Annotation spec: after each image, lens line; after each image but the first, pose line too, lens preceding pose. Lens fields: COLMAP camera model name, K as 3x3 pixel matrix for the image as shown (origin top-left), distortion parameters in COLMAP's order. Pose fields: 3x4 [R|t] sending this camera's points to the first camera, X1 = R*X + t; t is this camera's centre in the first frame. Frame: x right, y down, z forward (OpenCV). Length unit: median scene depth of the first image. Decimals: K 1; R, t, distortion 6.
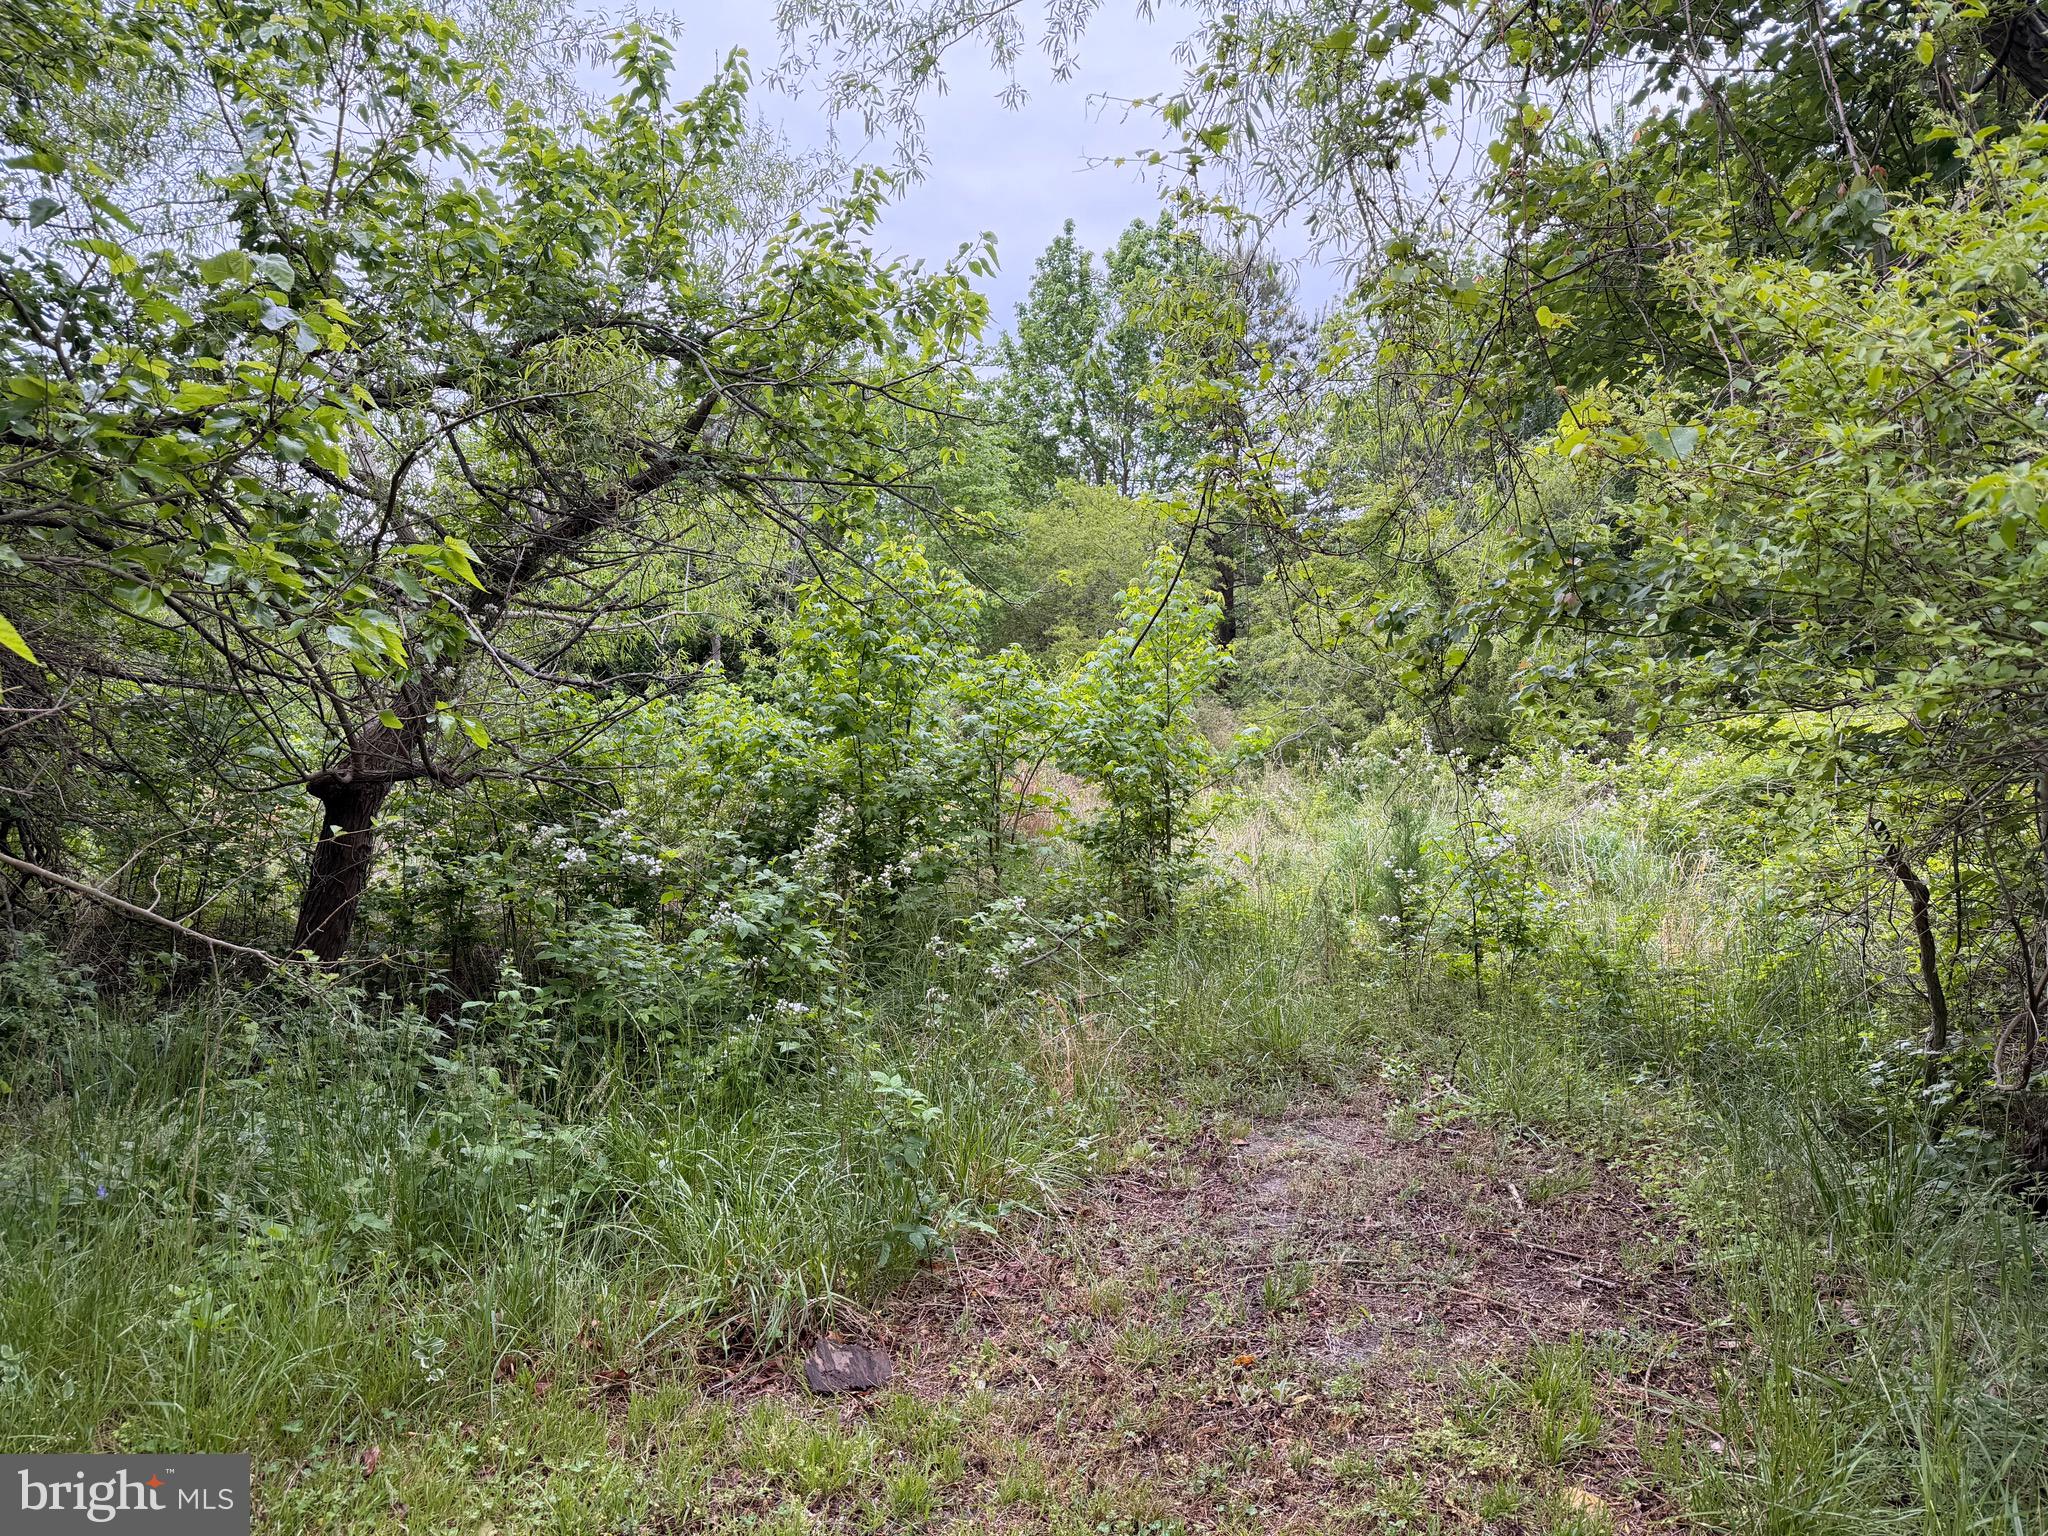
lens RADIAL K [[1441.6, 0, 1005.7], [0, 1441.6, 786.0], [0, 0, 1]] dist [0.080814, -0.098889]
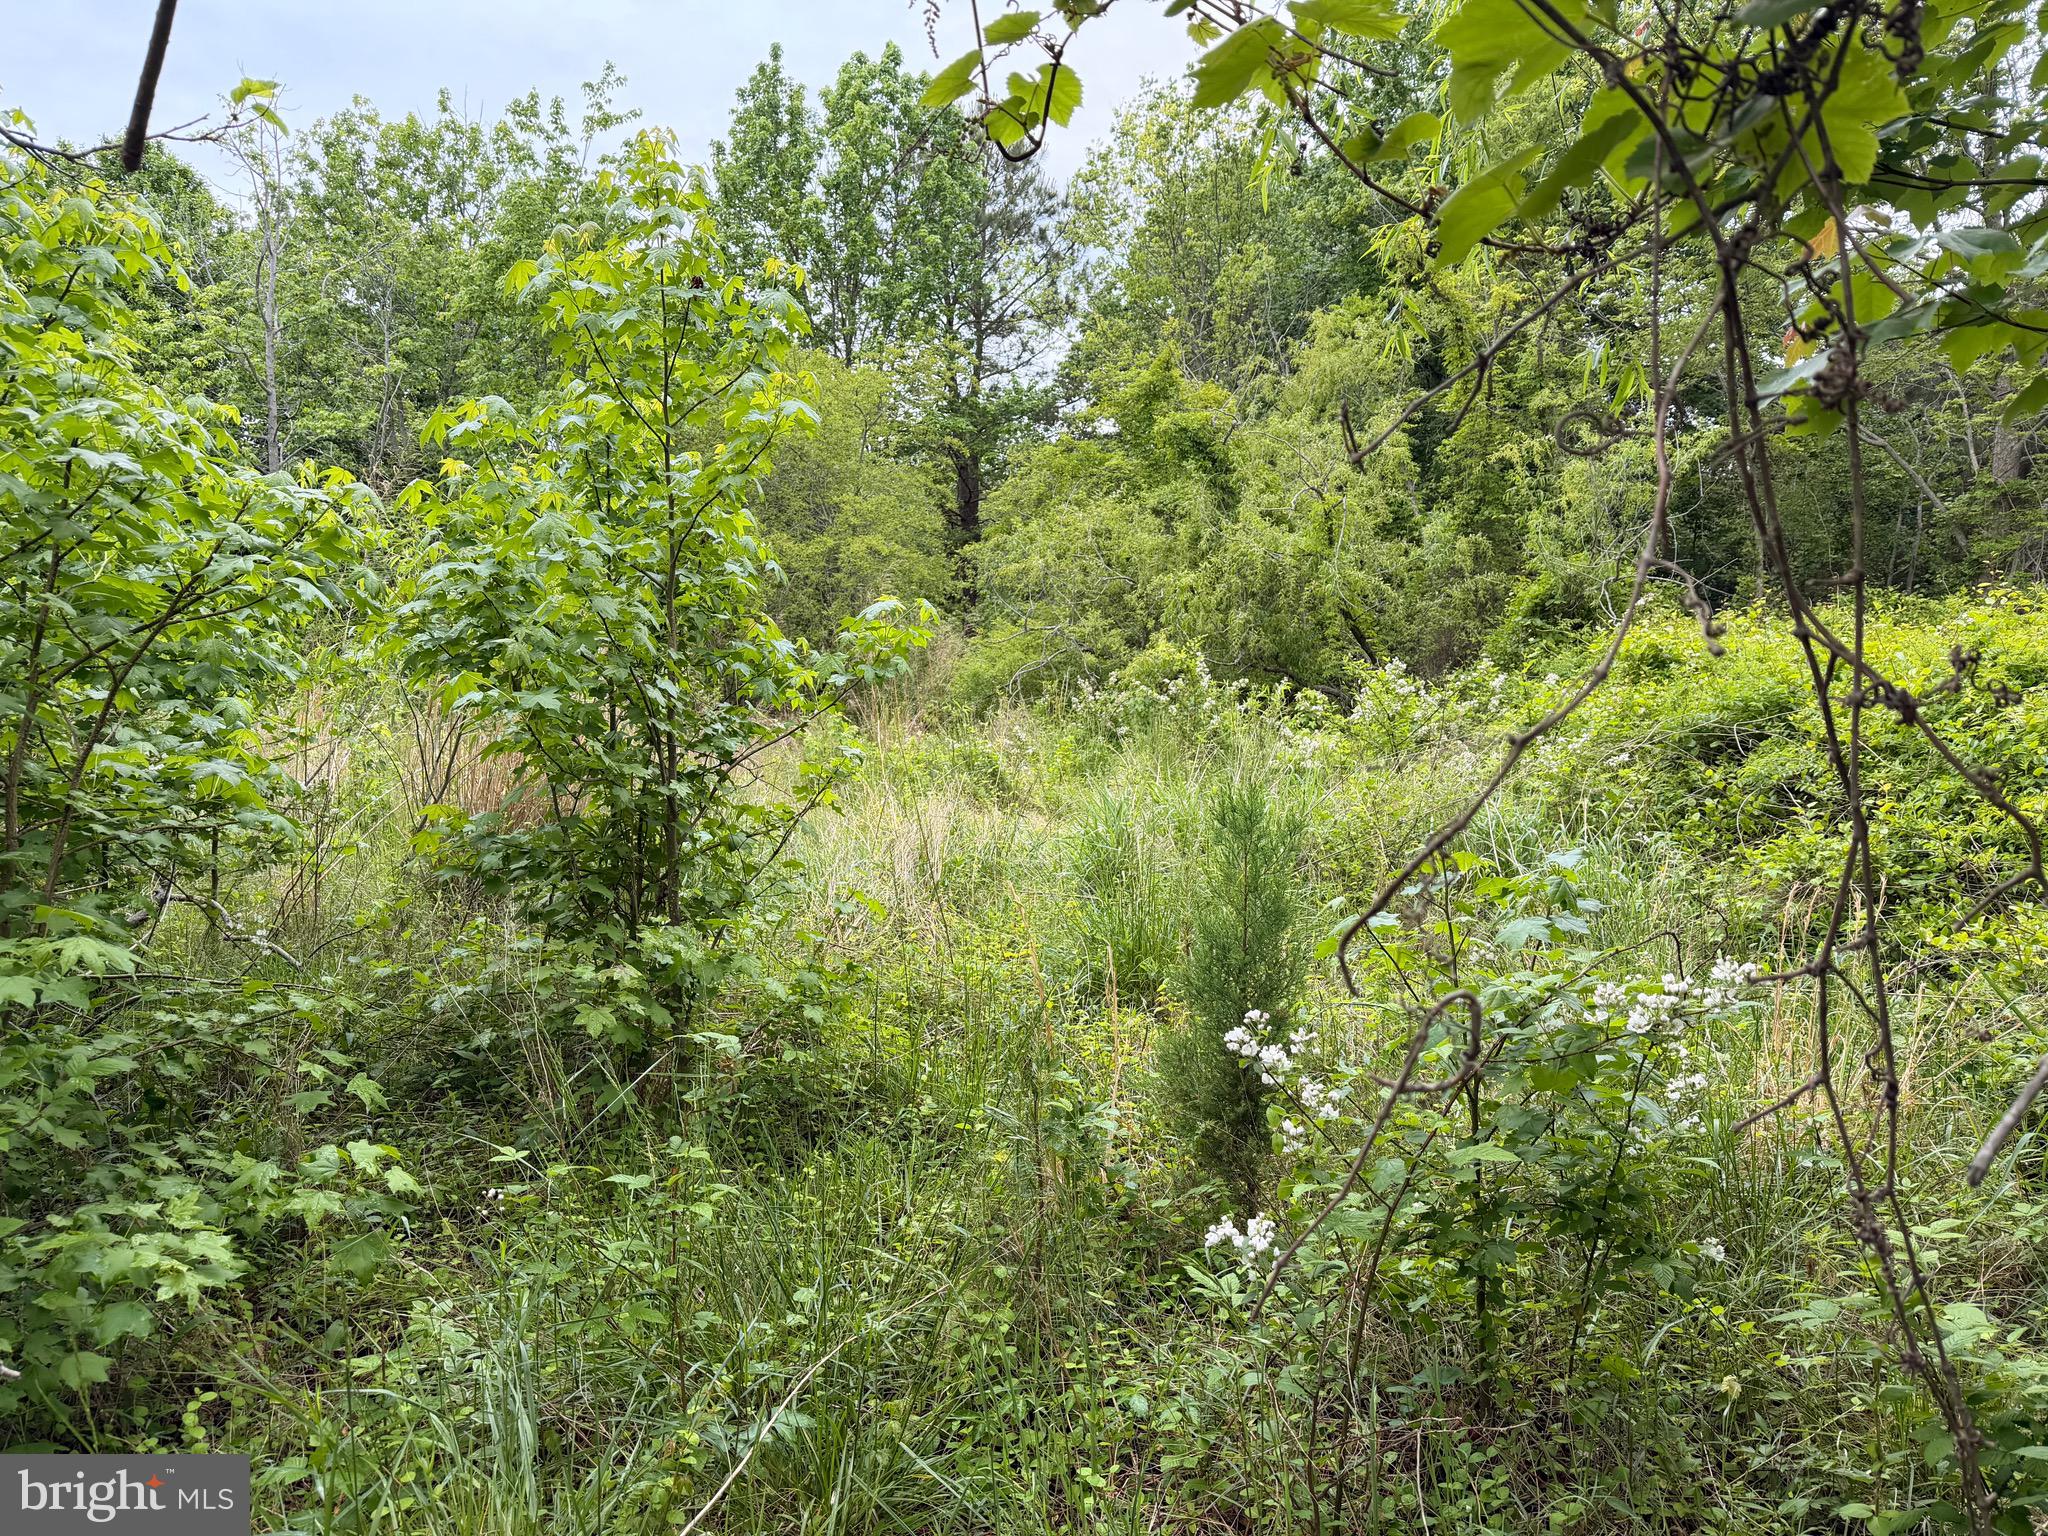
lens RADIAL K [[1441.6, 0, 1033.3], [0, 1441.6, 764.6], [0, 0, 1]] dist [0.080814, -0.098889]
pose [[0.983382, -0.005553, 0.181463, 0.036747], [0.000576, 0.999622, 0.027469, -0.001174], [-0.181547, -0.026908, 0.983014, 0.153503]]
